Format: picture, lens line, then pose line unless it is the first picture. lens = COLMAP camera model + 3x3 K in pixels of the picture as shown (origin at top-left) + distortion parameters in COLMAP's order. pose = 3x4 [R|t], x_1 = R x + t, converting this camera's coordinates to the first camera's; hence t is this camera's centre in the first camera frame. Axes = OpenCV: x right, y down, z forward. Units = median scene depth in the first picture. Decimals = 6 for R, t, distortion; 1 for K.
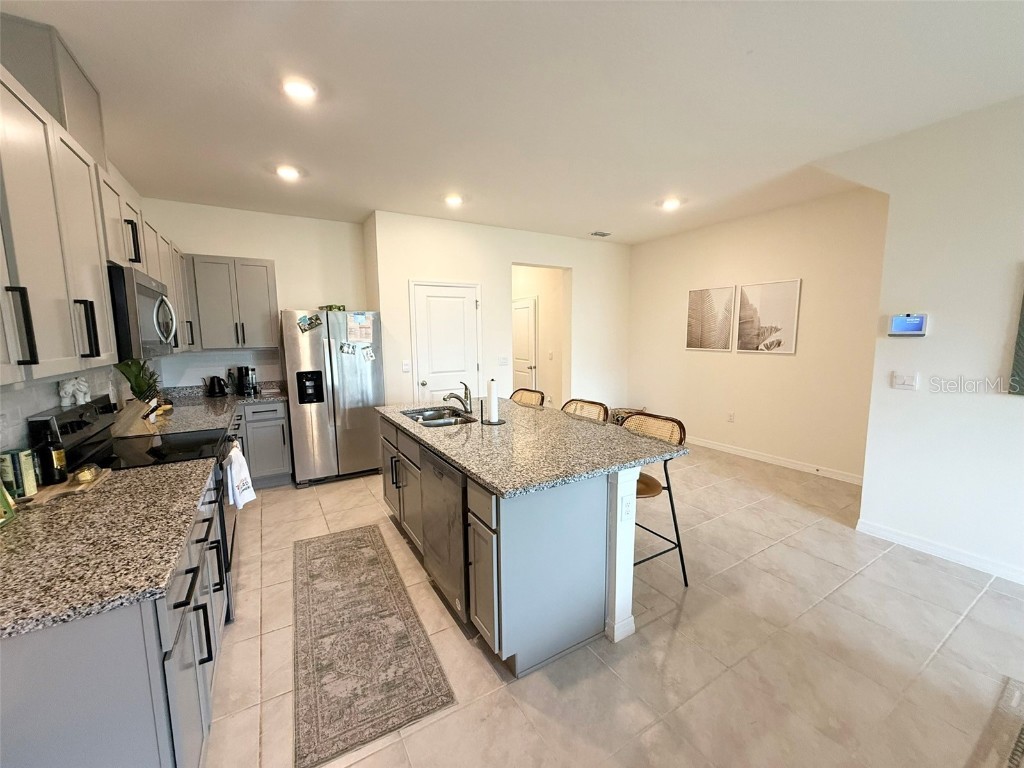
lens RADIAL K [[409.6, 0, 508.7], [0, 409.6, 383.4], [0, 0, 1]] dist [0.001350, -0.000559]
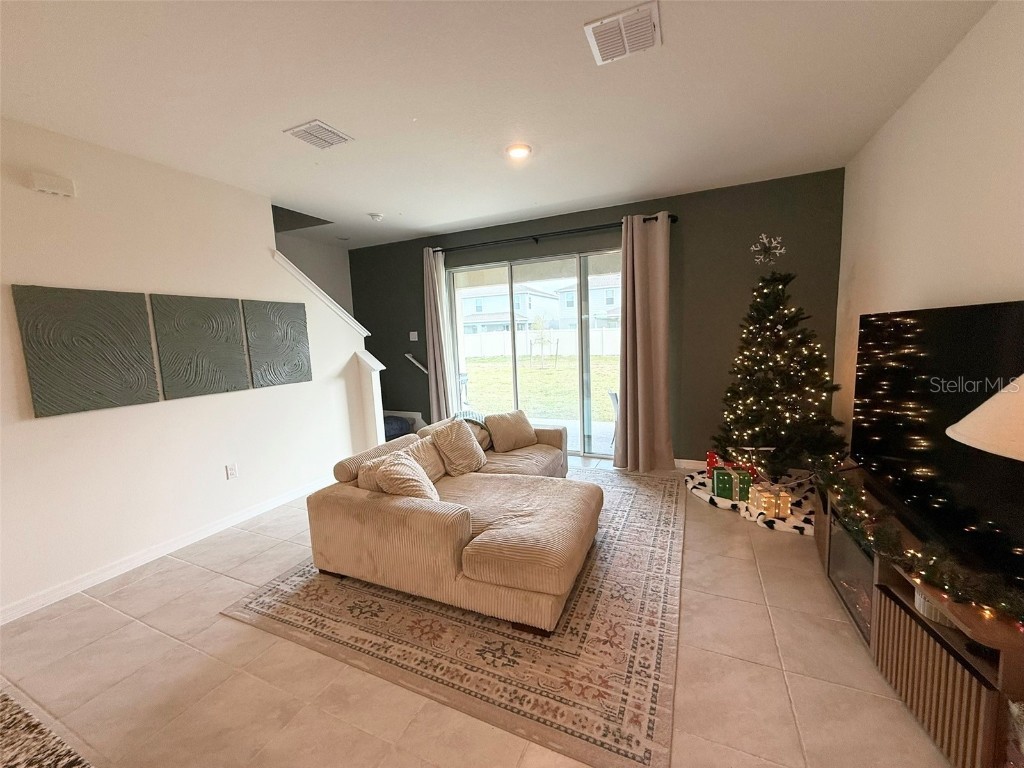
lens RADIAL K [[409.6, 0, 509.9], [0, 409.6, 381.9], [0, 0, 1]] dist [0.001350, -0.000559]
pose [[-0.567330, -0.063421, 0.821045, -0.199626], [0.147236, 0.973152, 0.176909, -0.054643], [-0.810221, 0.221253, -0.542761, 0.493714]]
